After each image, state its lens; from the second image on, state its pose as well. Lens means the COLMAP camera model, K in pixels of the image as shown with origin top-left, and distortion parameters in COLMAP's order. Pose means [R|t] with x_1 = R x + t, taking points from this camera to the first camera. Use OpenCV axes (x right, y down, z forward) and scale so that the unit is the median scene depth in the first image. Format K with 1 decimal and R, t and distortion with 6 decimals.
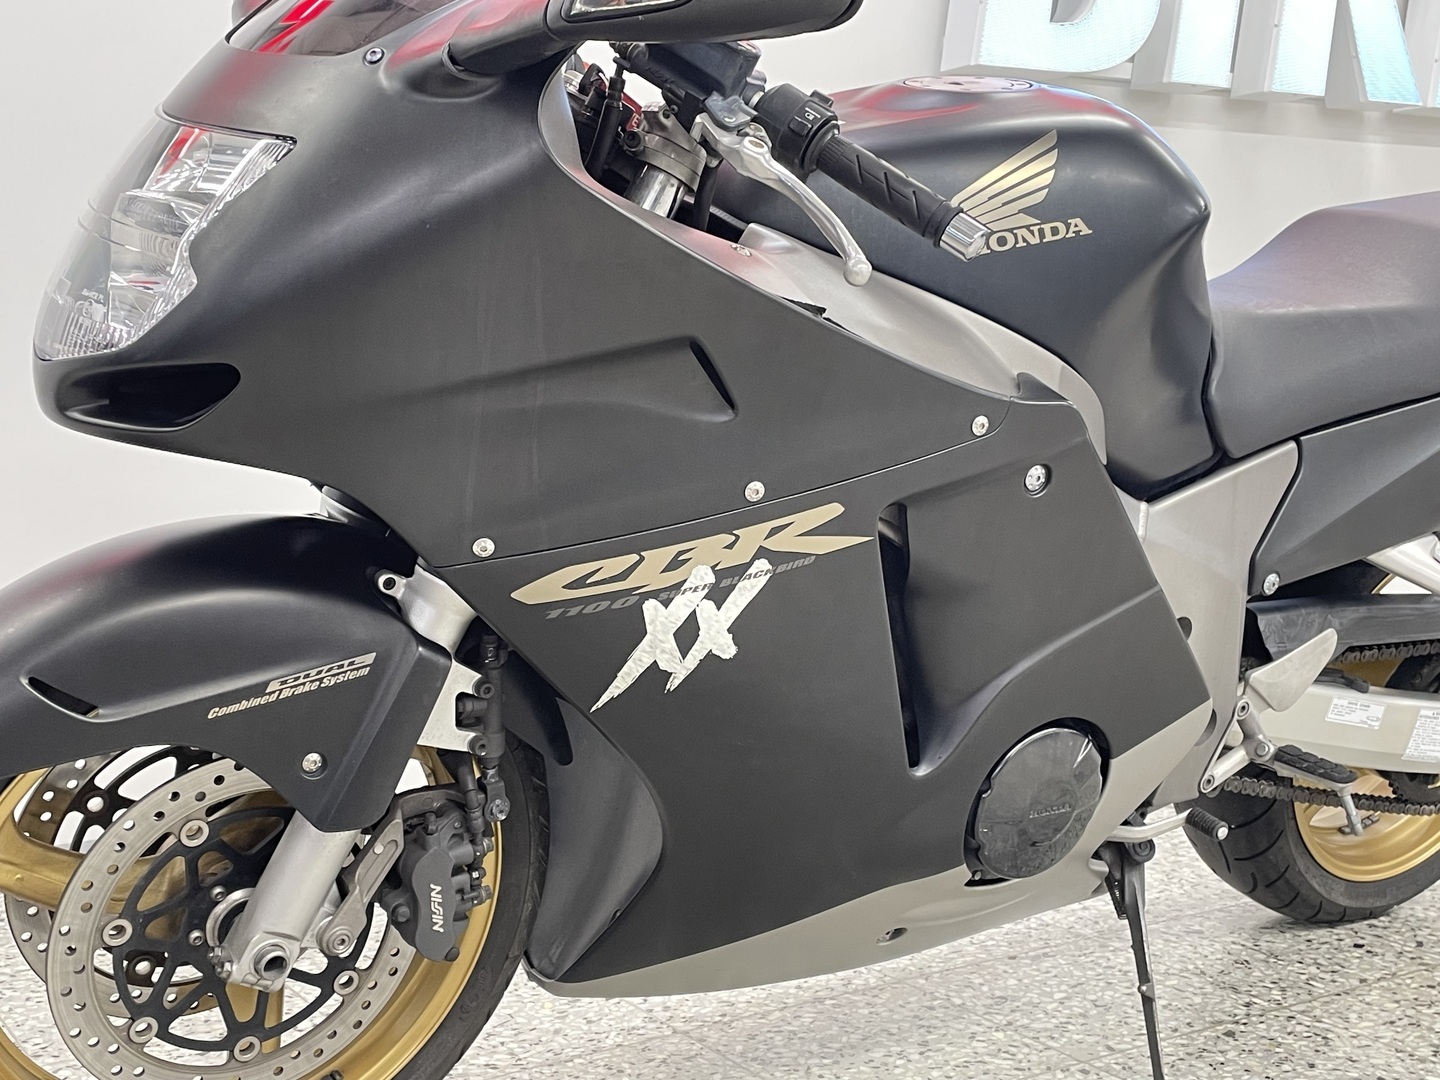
lens RADIAL K [[1825.8, 0, 709.6], [0, 1825.8, 515.7], [0, 0, 1]] dist [0.111931, -0.172489]
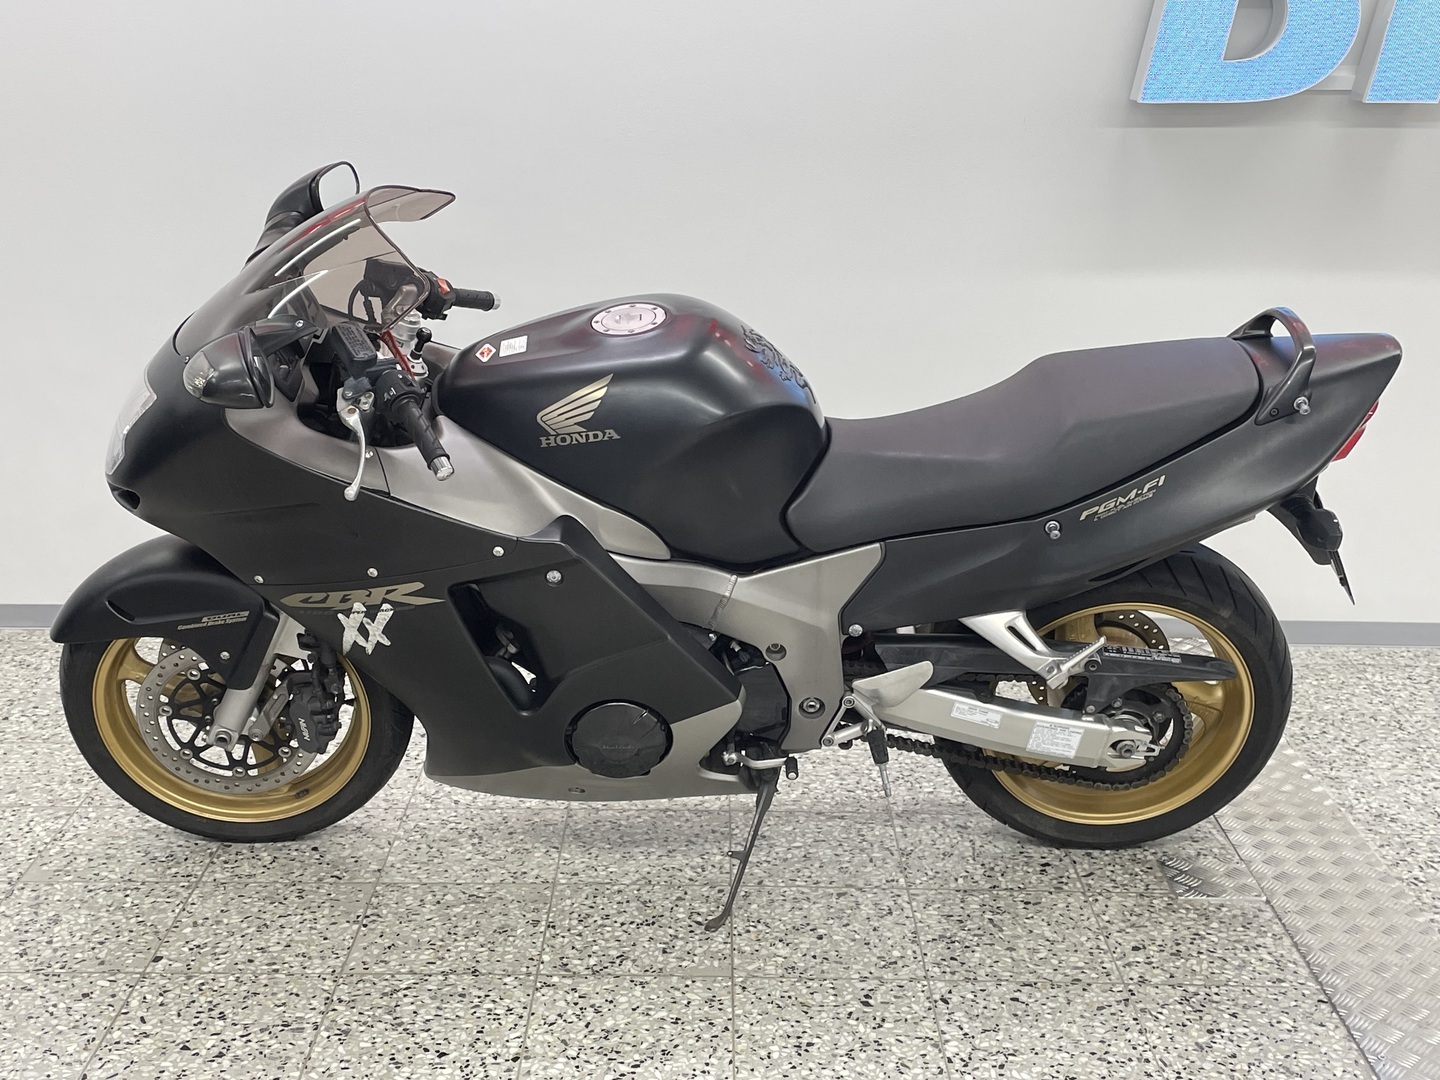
lens RADIAL K [[1825.8, 0, 709.6], [0, 1825.8, 515.7], [0, 0, 1]] dist [0.111931, -0.172489]
pose [[0.845290, 0.162720, -0.508928, 1.228154], [-0.061838, 0.975891, 0.209314, -0.471202], [0.530718, -0.145460, 0.834973, -0.426498]]
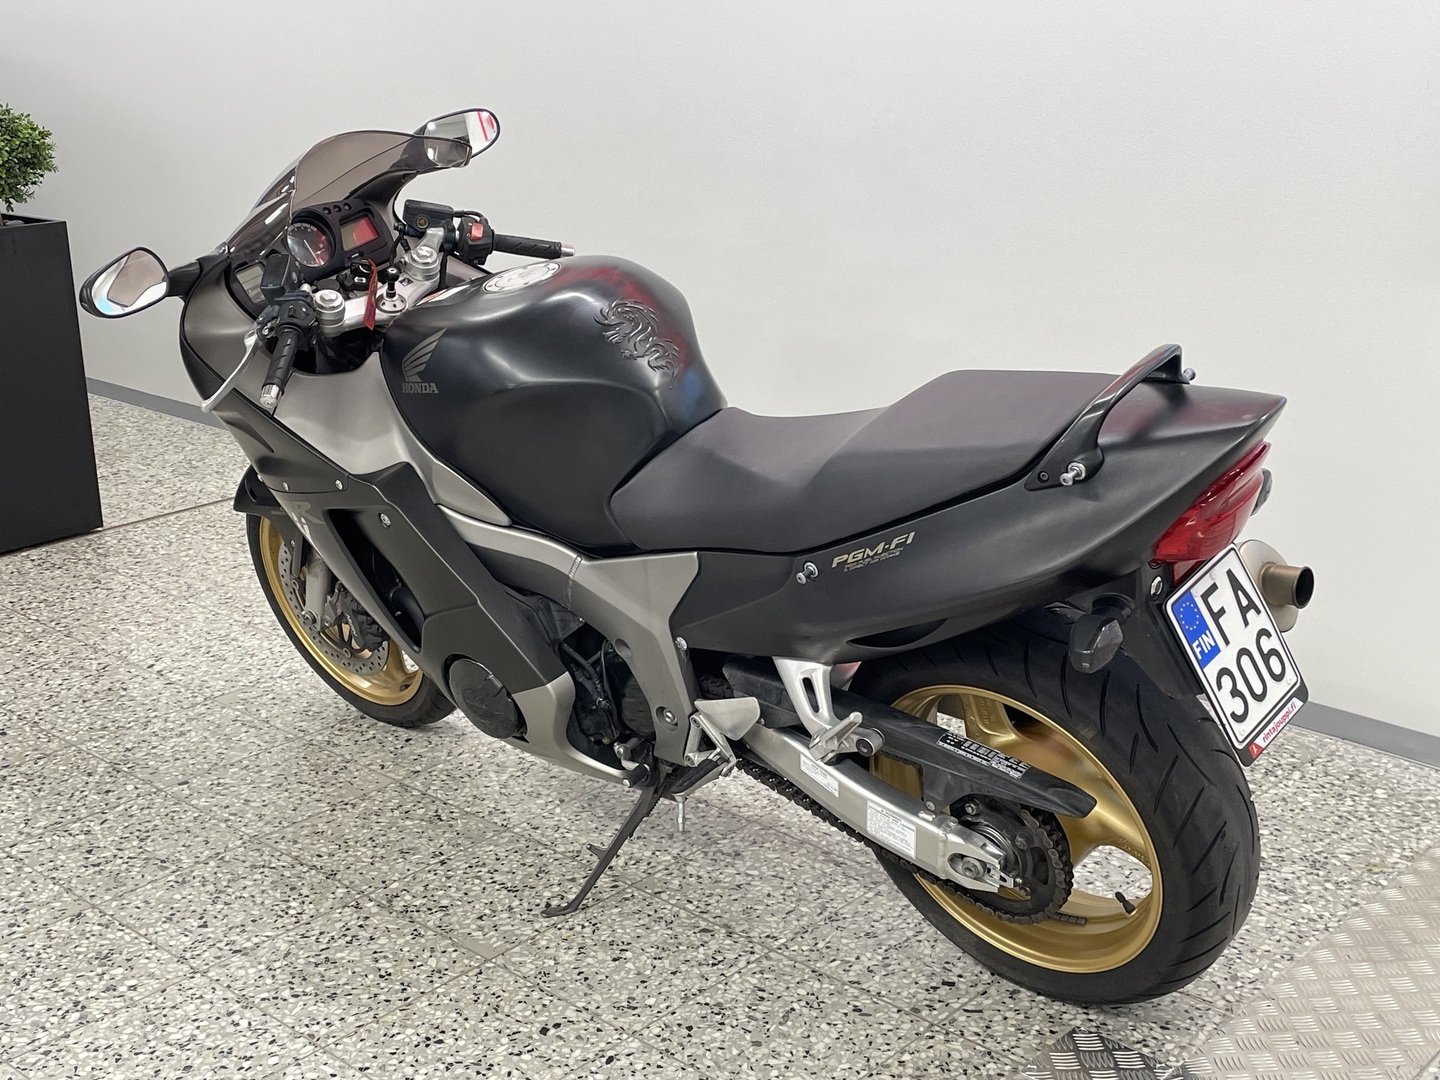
lens RADIAL K [[1825.8, 0, 709.6], [0, 1825.8, 515.7], [0, 0, 1]] dist [0.111931, -0.172489]
pose [[0.265191, 0.287267, -0.920408, 1.988274], [-0.064603, 0.957735, 0.280303, -0.569646], [0.962029, -0.014872, 0.272541, 0.814829]]
